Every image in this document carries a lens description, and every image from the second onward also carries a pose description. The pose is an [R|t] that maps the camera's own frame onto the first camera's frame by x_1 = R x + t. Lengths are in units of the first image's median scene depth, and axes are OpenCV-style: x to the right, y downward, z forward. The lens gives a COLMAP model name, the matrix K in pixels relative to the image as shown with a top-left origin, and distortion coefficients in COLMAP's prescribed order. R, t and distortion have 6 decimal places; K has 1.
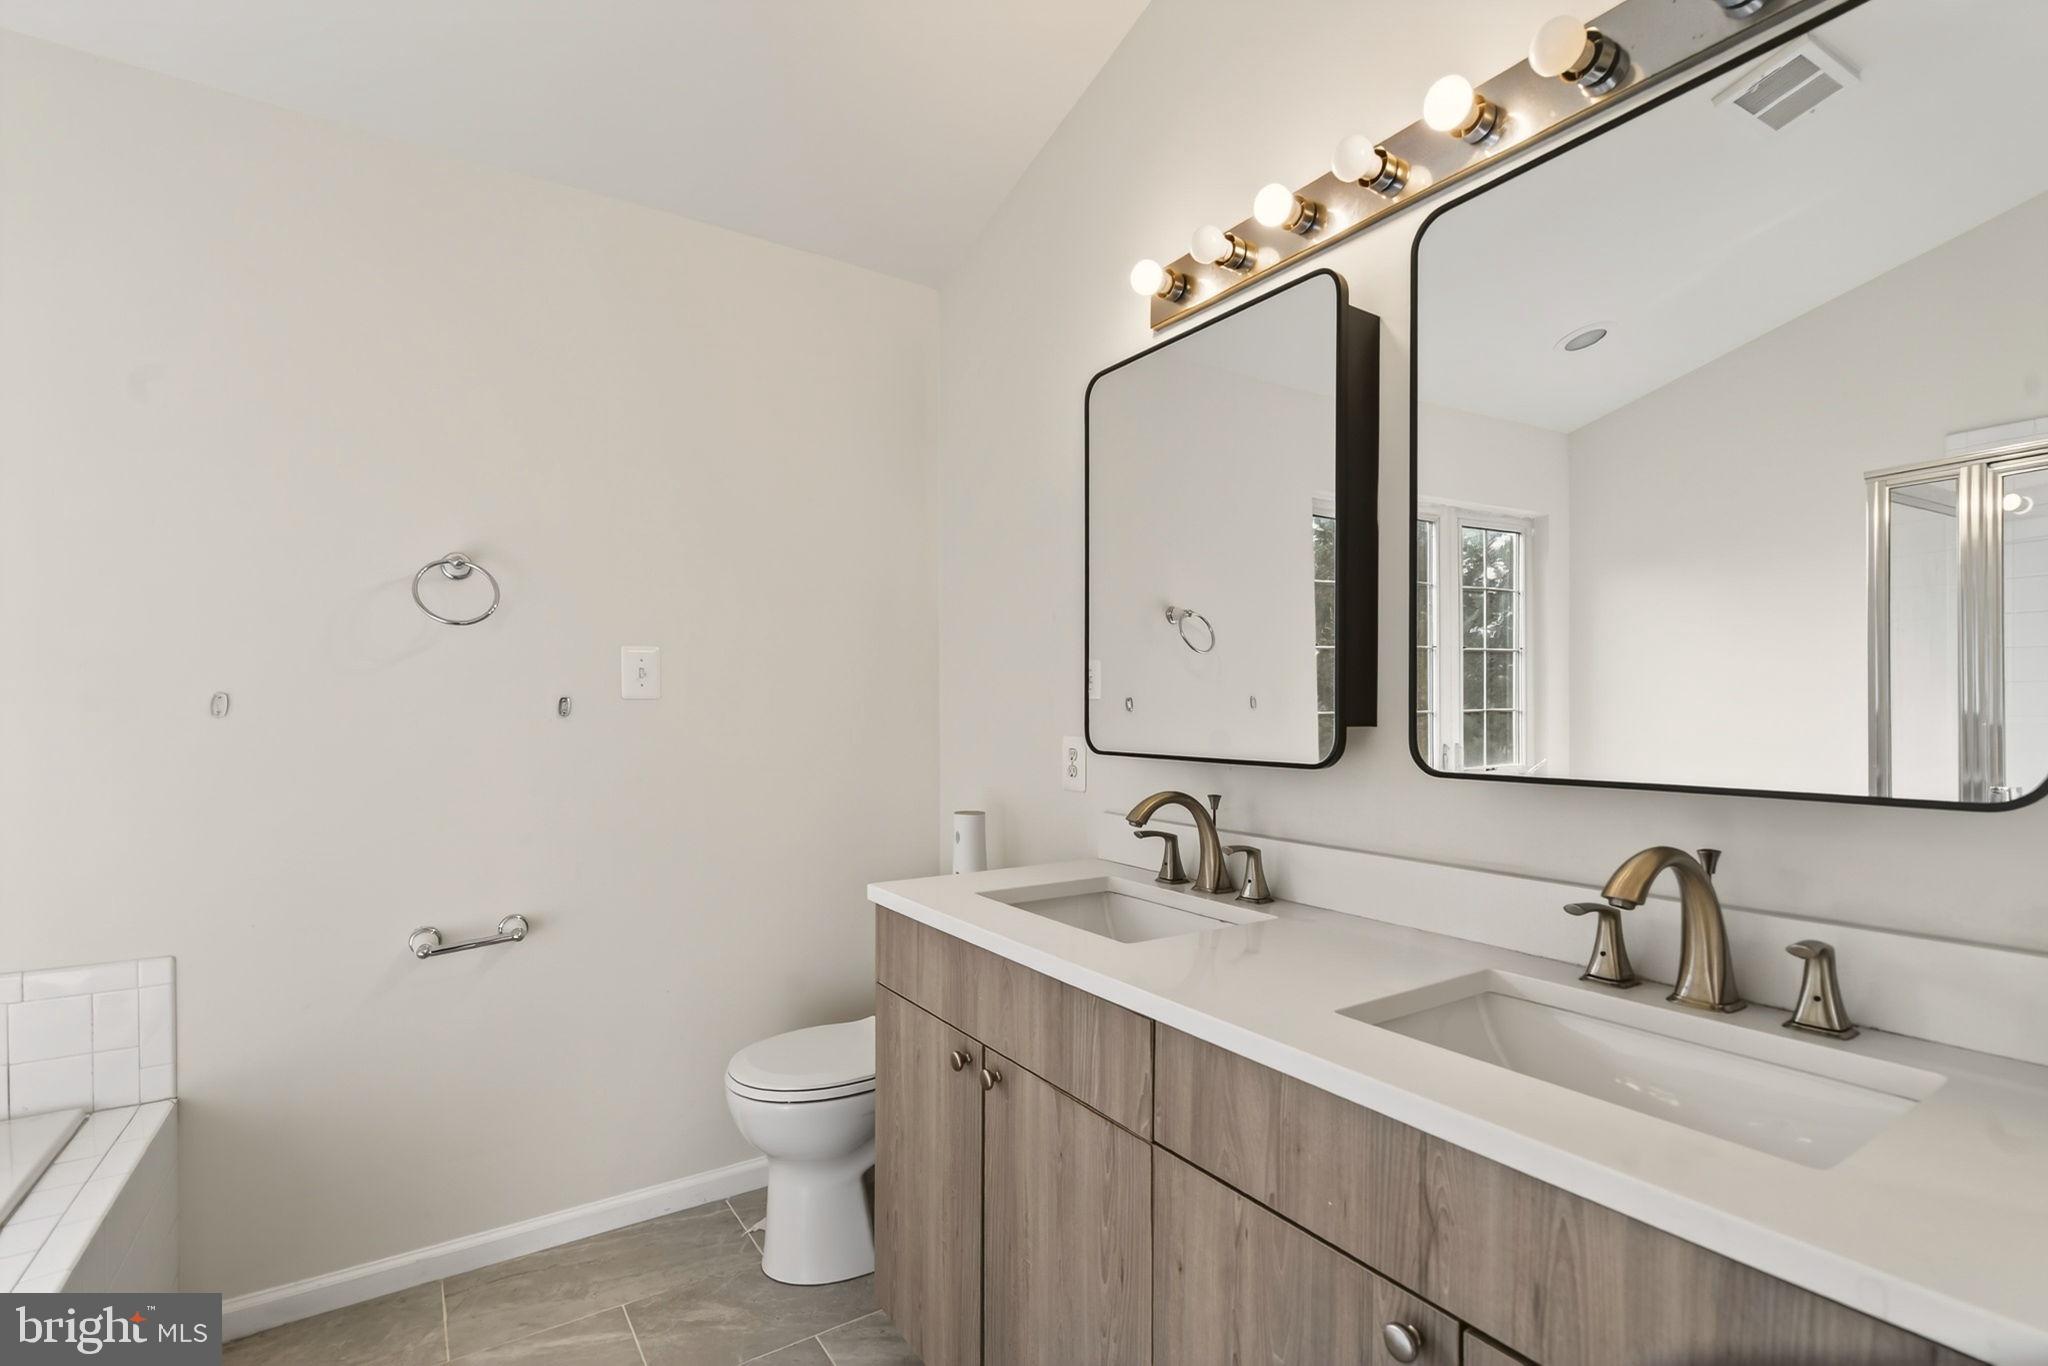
lens RADIAL K [[917.9, 0, 1028.3], [0, 917.9, 719.4], [0, 0, 1]] dist [-0.009685, 0.000014]
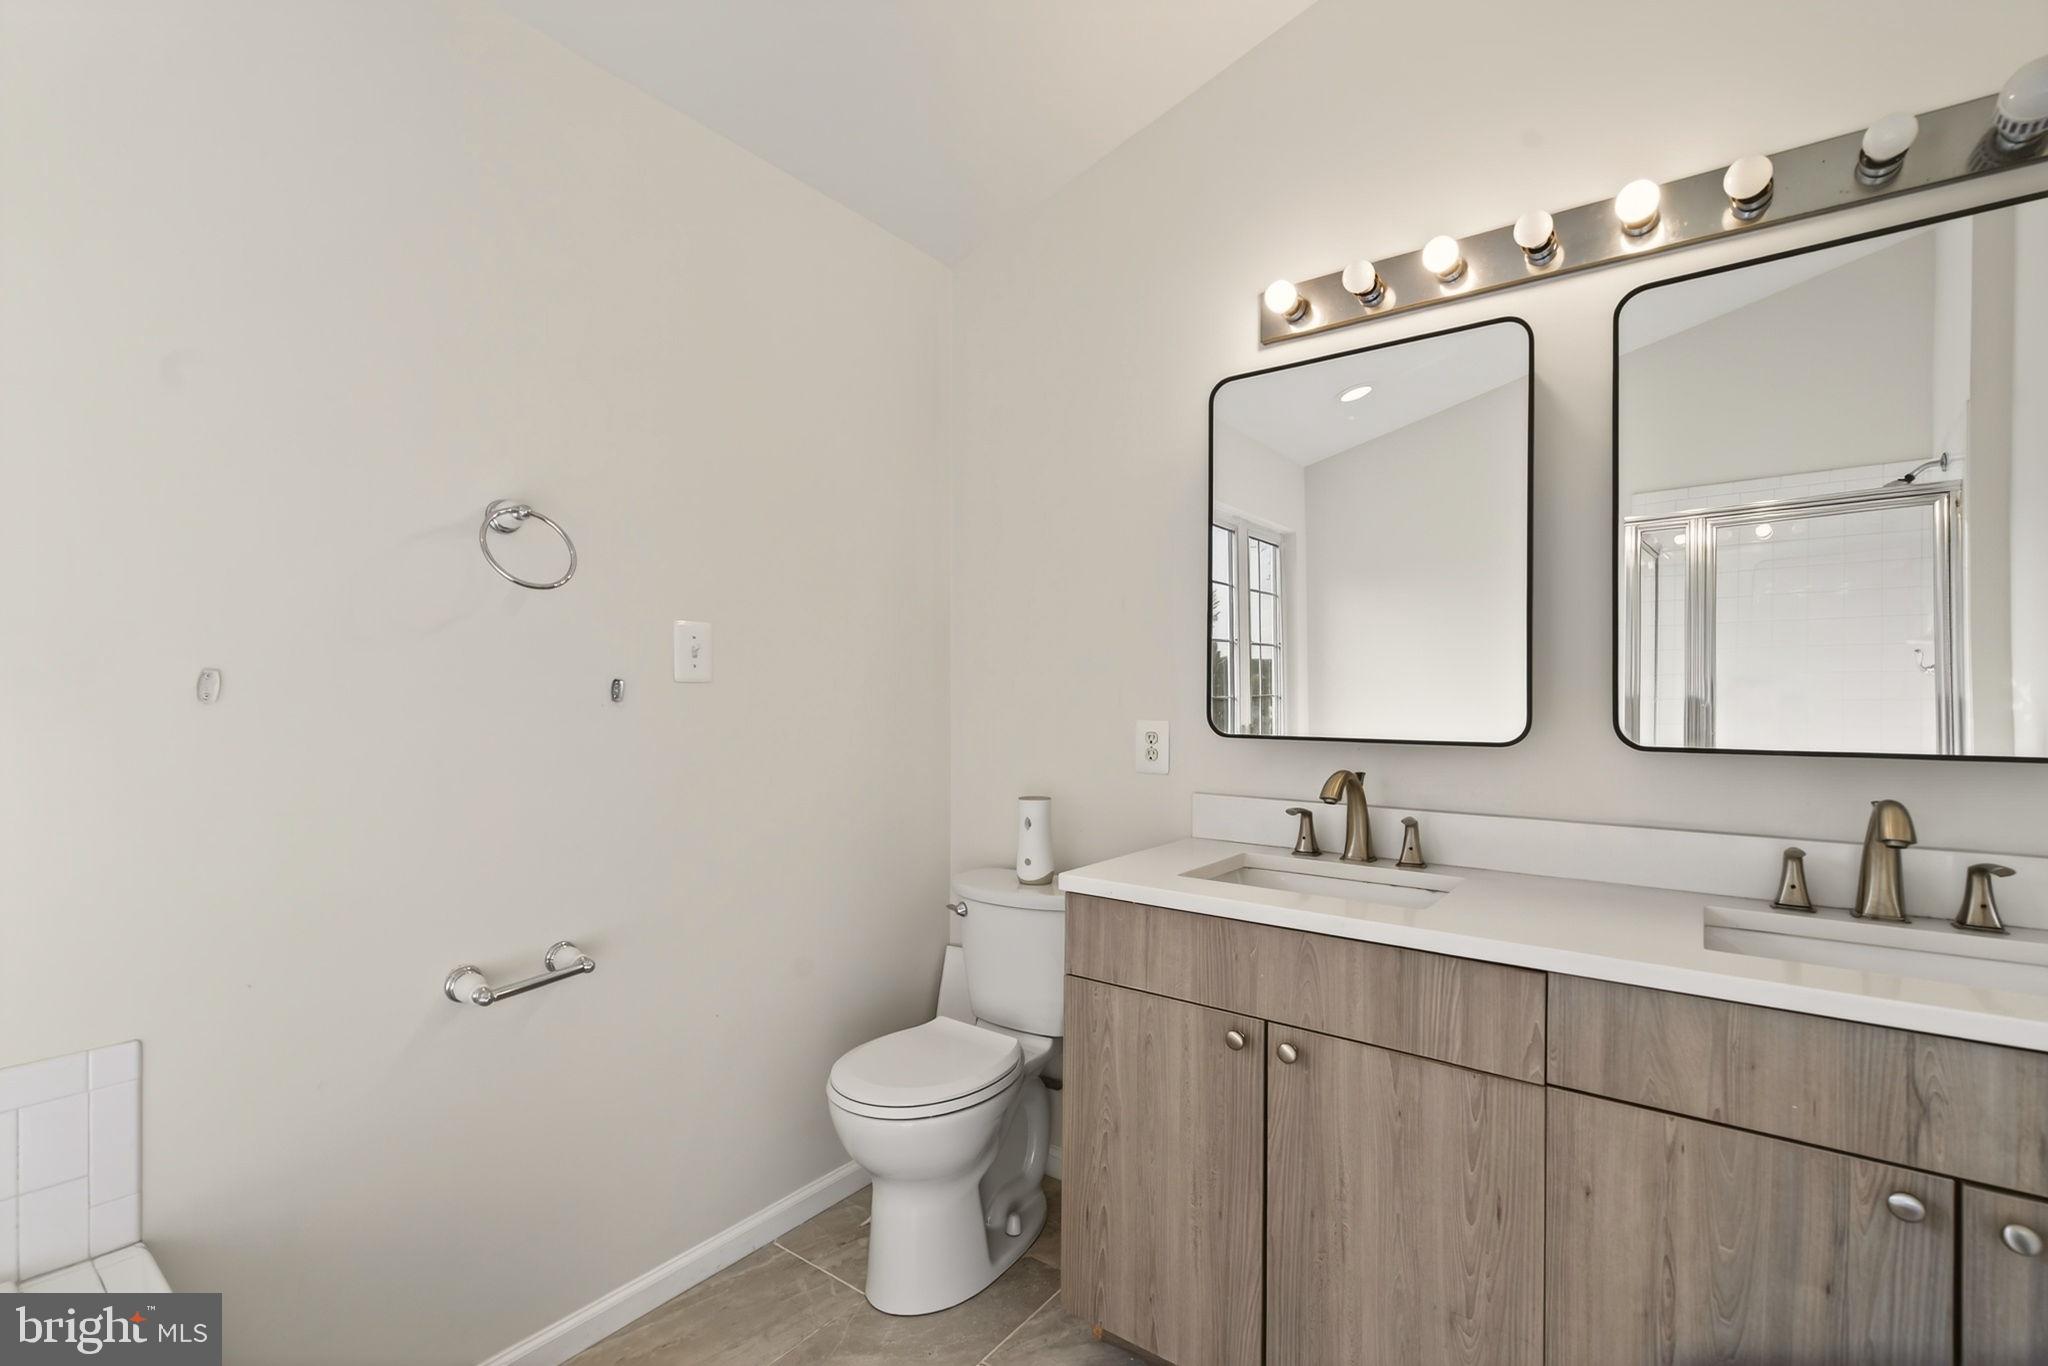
lens RADIAL K [[894.9, 0, 1026.4], [0, 894.9, 696.3], [0, 0, 1]] dist [-0.001462, -0.001005]
pose [[0.944615, 0.000969, 0.328180, -0.531127], [0.002999, 0.999928, -0.011582, 0.002622], [-0.328168, 0.011925, 0.944544, 0.118853]]
